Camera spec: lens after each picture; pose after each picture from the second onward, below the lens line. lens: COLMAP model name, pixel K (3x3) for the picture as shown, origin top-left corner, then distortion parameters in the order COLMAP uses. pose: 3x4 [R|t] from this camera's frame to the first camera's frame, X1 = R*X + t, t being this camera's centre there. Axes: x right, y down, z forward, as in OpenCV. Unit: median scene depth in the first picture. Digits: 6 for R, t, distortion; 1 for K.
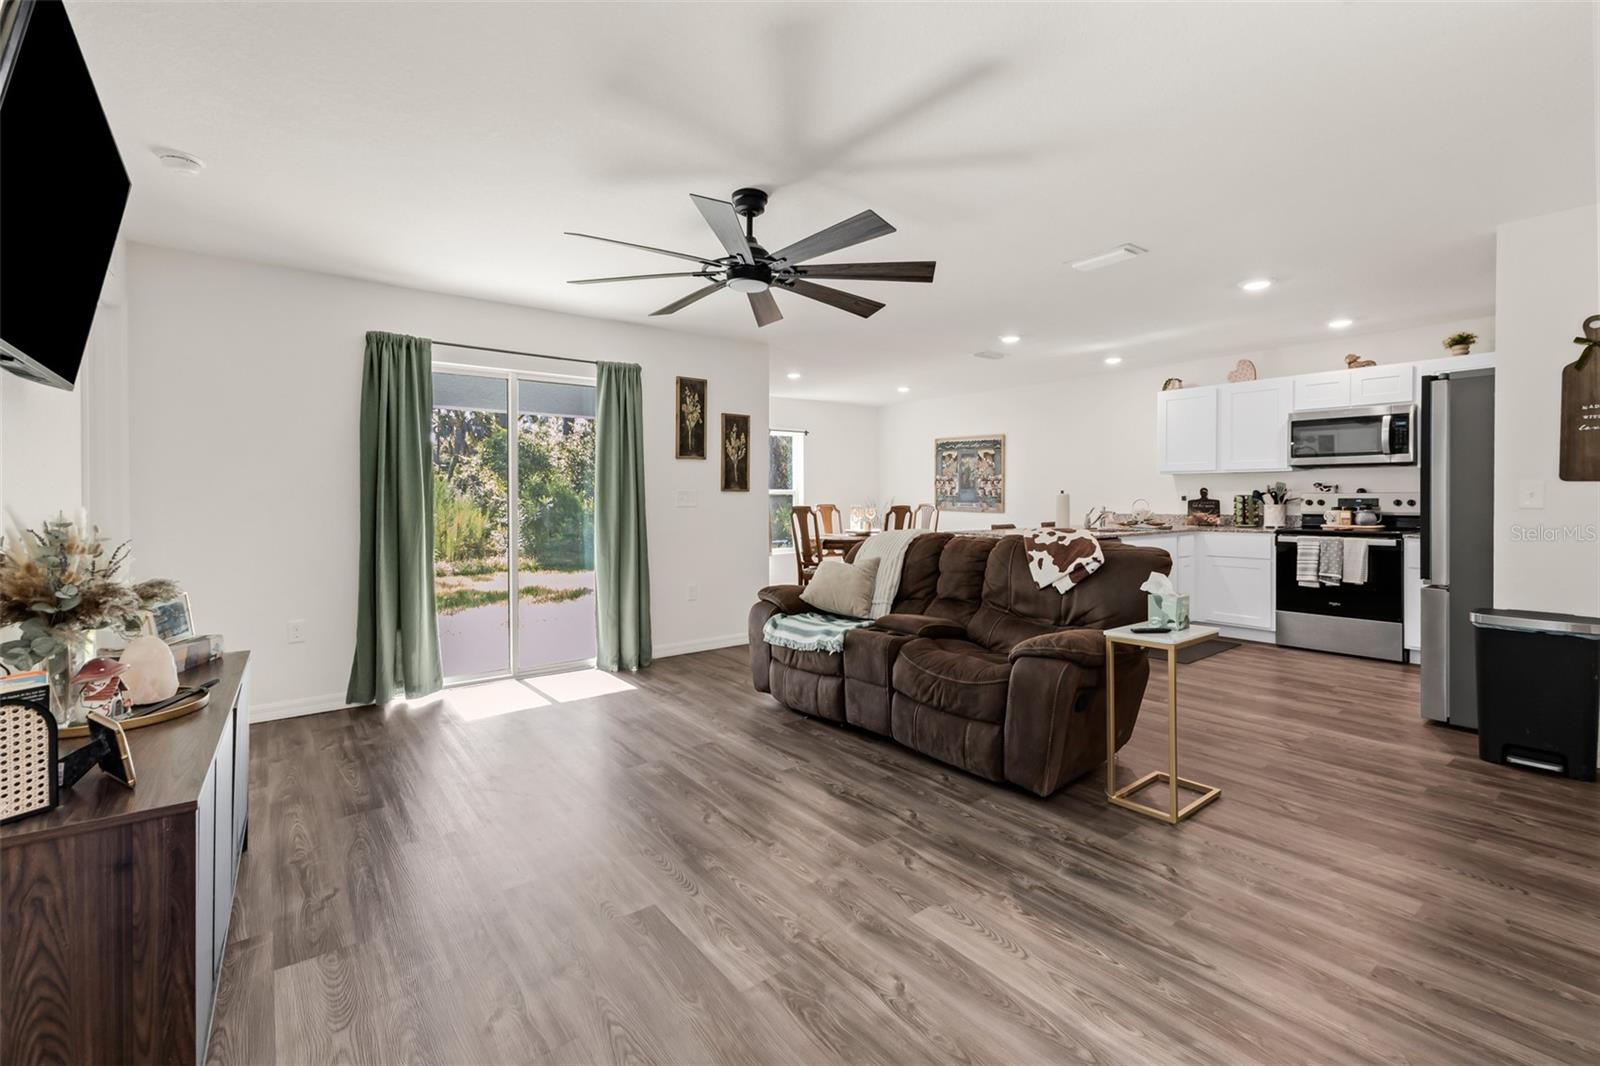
lens RADIAL K [[715.6, 0, 798.2], [0, 715.6, 502.5], [0, 0, 1]] dist [0.016889, -0.001447]
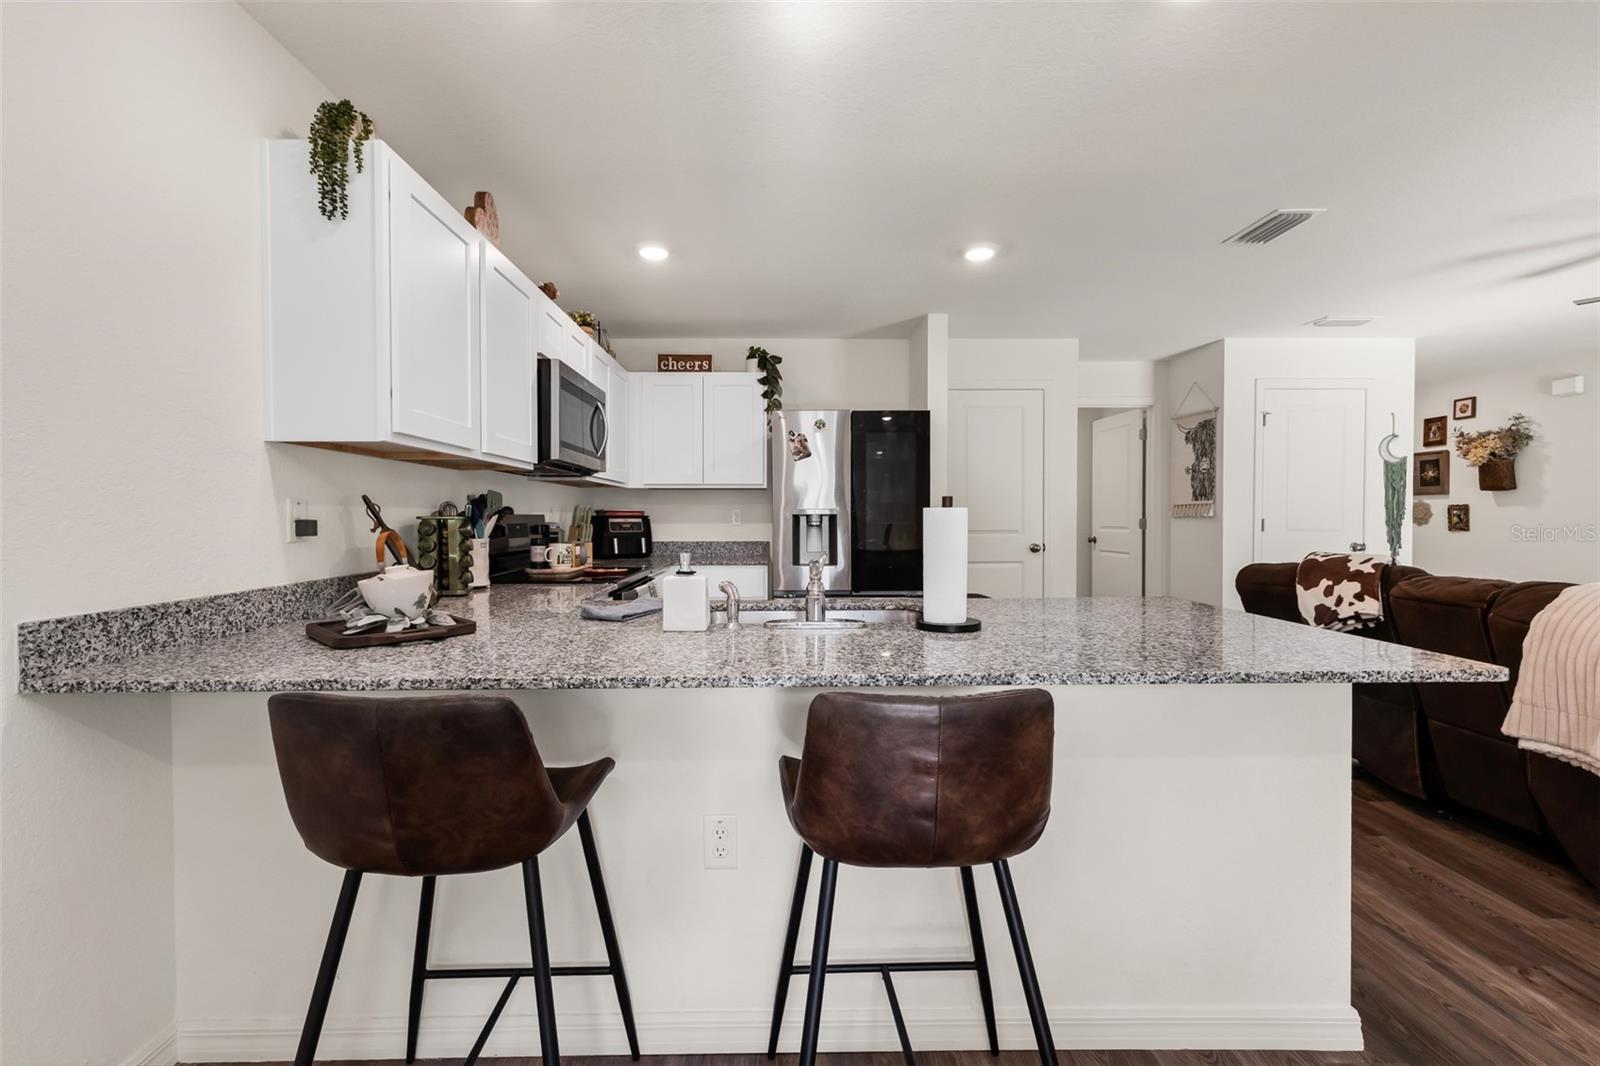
lens RADIAL K [[693.5, 0, 760.6], [0, 693.5, 530.9], [0, 0, 1]] dist [0.000085, -0.000153]
pose [[-0.785177, -0.008400, 0.619214, 0.277451], [0.008567, 0.999665, 0.024424, -0.011962], [-0.619212, 0.024481, -0.784842, 1.377943]]
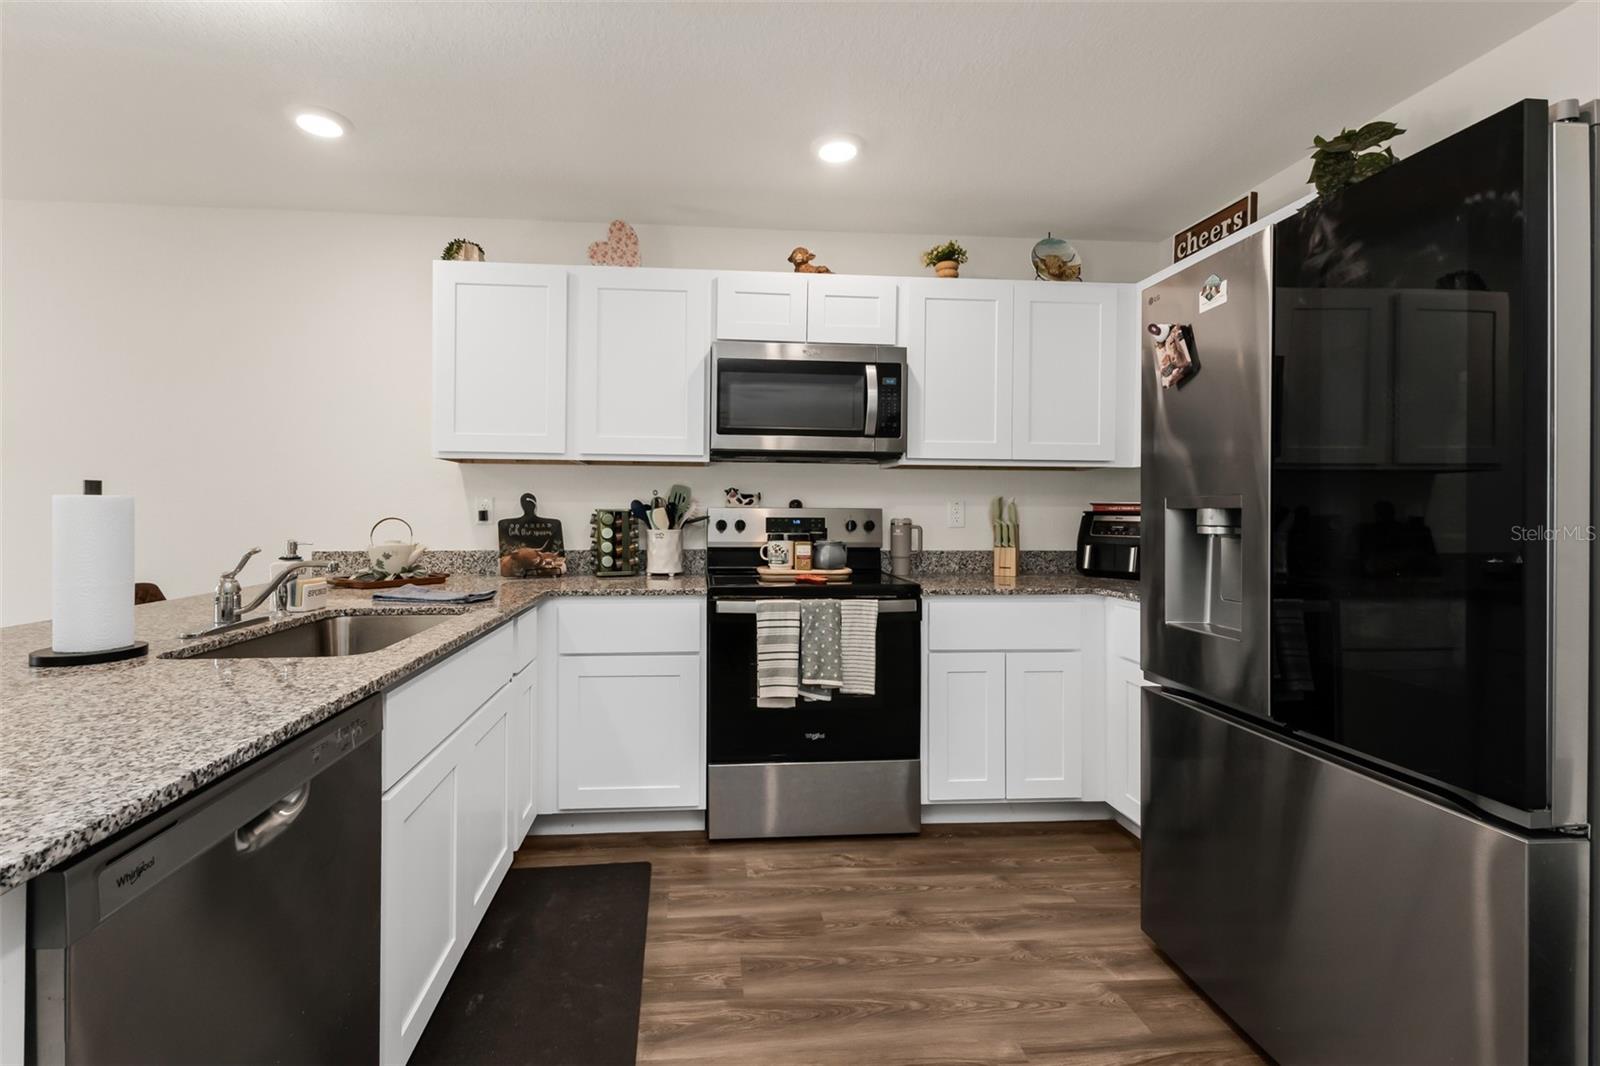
lens RADIAL K [[722.3, 0, 772.6], [0, 722.3, 511.5], [0, 0, 1]] dist [0.003793, 0.000136]
pose [[0.539946, 0.007730, 0.841664, 0.313604], [-0.001405, 0.999965, -0.008282, -0.006081], [-0.841699, 0.003289, 0.539938, 0.748615]]
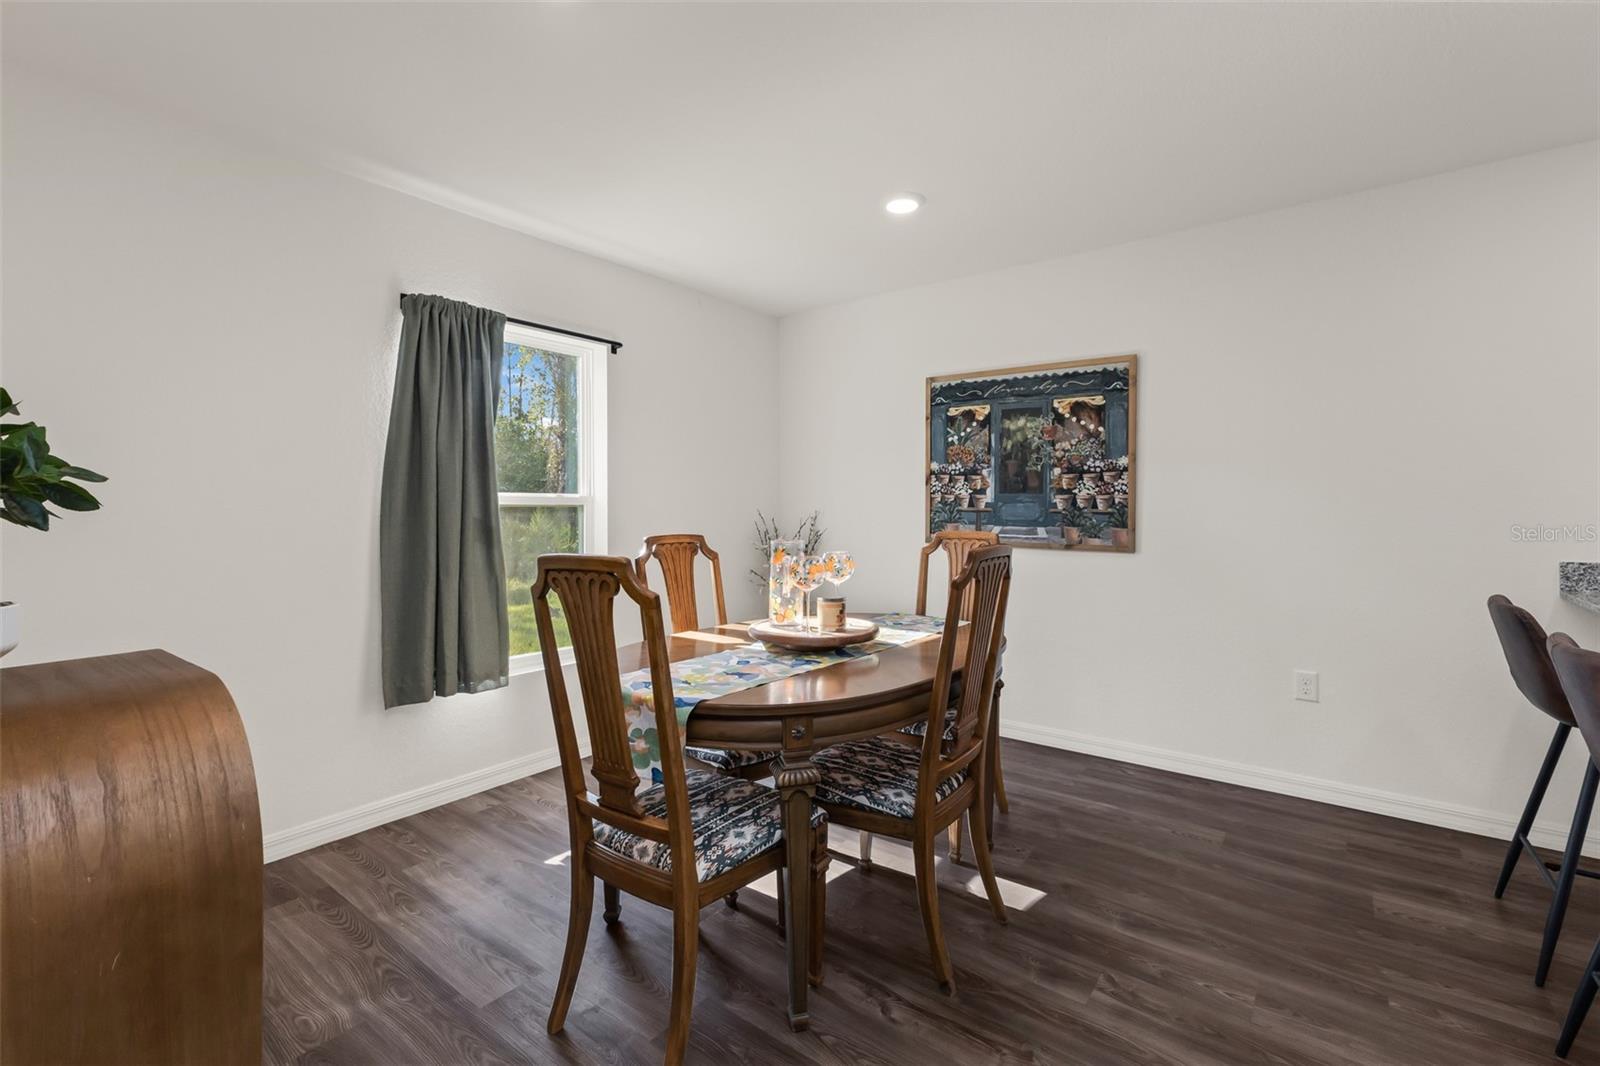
lens RADIAL K [[715.6, 0, 798.2], [0, 715.6, 502.5], [0, 0, 1]] dist [0.016889, -0.001447]
pose [[0.970035, 0.002722, 0.242949, 0.018529], [0.002303, 0.999789, -0.020399, -0.008804], [-0.242954, 0.020347, 0.969825, 1.023245]]
